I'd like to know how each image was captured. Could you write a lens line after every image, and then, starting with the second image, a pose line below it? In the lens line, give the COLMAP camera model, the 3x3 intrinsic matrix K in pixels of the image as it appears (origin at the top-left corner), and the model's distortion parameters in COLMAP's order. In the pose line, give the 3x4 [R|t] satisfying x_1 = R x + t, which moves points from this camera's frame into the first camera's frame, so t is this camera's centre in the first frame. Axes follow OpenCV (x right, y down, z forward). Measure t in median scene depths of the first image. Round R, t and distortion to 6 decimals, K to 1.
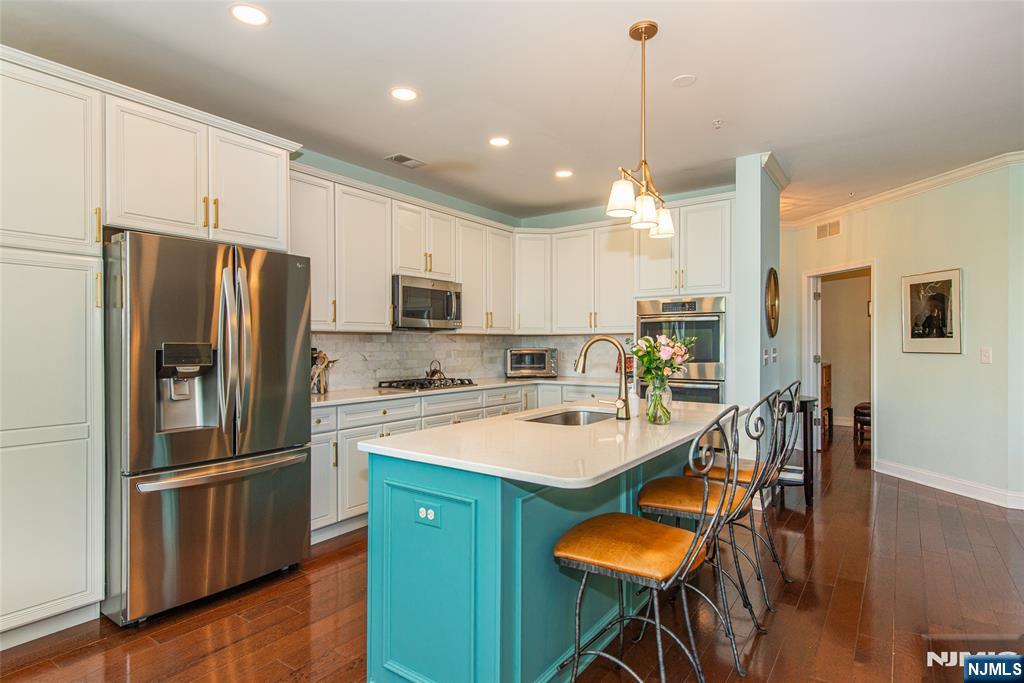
lens RADIAL K [[553.3, 0, 513.9], [0, 553.3, 342.9], [0, 0, 1]] dist [-0.000748, 0.000226]
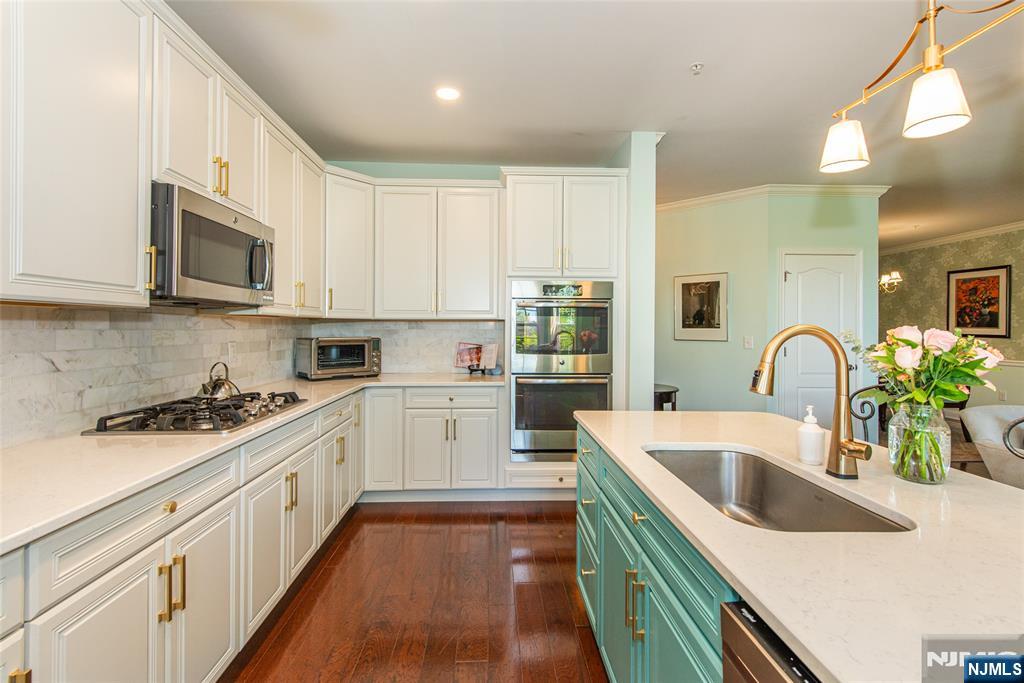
lens RADIAL K [[458.1, 0, 514.5], [0, 458.1, 325.7], [0, 0, 1]] dist [0.011757, 0.000885]
pose [[0.785716, 0.010678, 0.618495, -0.198279], [-0.008380, 0.999943, -0.006618, -0.004295], [-0.618531, 0.000017, 0.785760, 0.467230]]
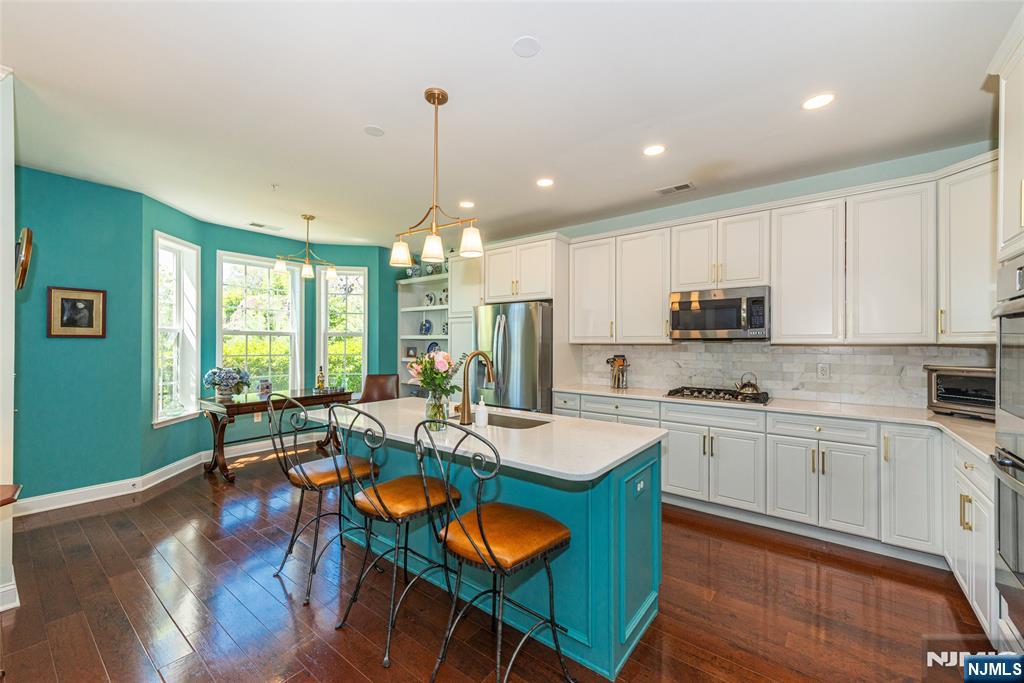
lens RADIAL K [[401.8, 0, 514.6], [0, 401.8, 341.2], [0, 0, 1]] dist [-0.000111, -0.000144]
pose [[-0.027202, -0.006953, -0.999606, 0.558353], [-0.006571, 0.999955, -0.006776, -0.014528], [0.999608, 0.006384, -0.027246, 0.633275]]
